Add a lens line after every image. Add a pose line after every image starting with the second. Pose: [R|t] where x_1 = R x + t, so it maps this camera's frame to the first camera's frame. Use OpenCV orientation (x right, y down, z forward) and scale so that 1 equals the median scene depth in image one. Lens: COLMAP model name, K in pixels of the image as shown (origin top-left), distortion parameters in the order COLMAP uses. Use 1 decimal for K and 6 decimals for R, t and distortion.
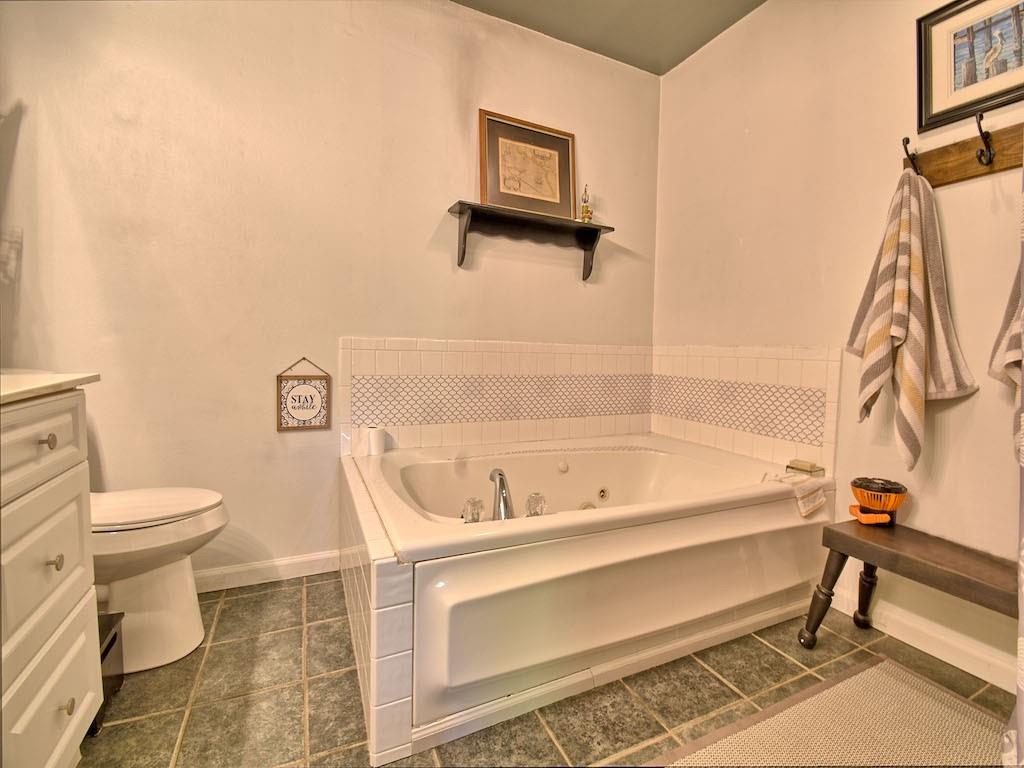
lens RADIAL K [[452.2, 0, 511.4], [0, 452.2, 369.8], [0, 0, 1]] dist [0.002237, -0.015779]
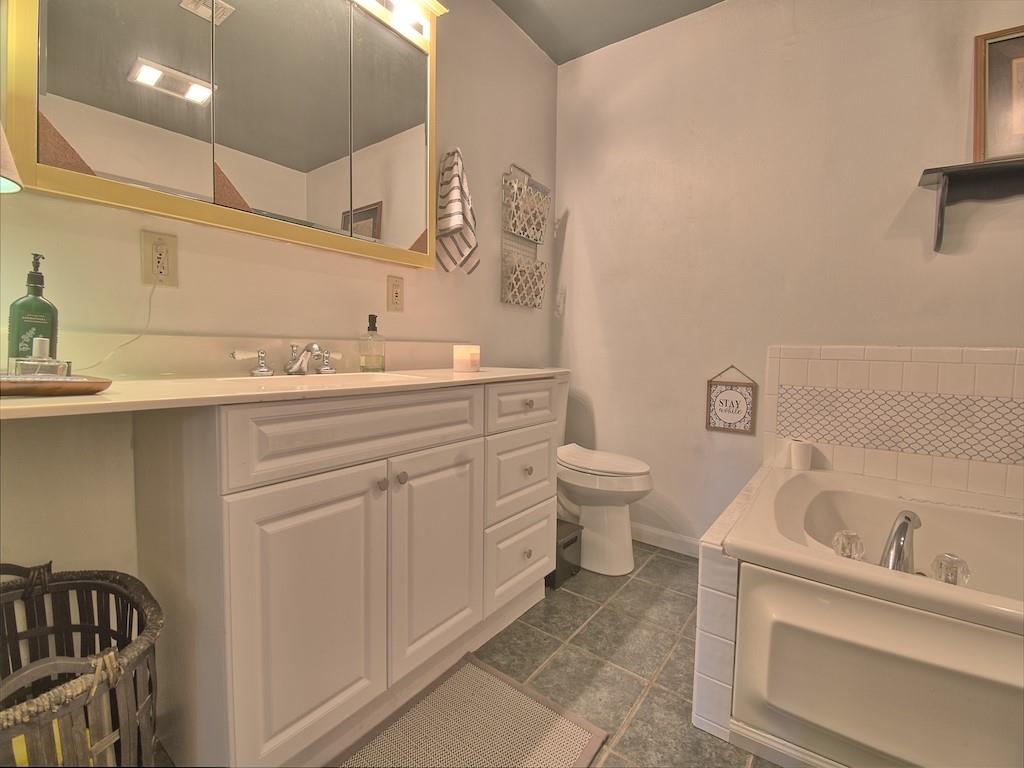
lens RADIAL K [[448.8, 0, 508.5], [0, 448.8, 378.7], [0, 0, 1]] dist [0.001263, -0.016687]
pose [[0.463365, 0.044378, -0.885055, 0.314163], [-0.051406, 0.998410, 0.023149, 0.009294], [0.884675, 0.034771, 0.464910, 0.024710]]
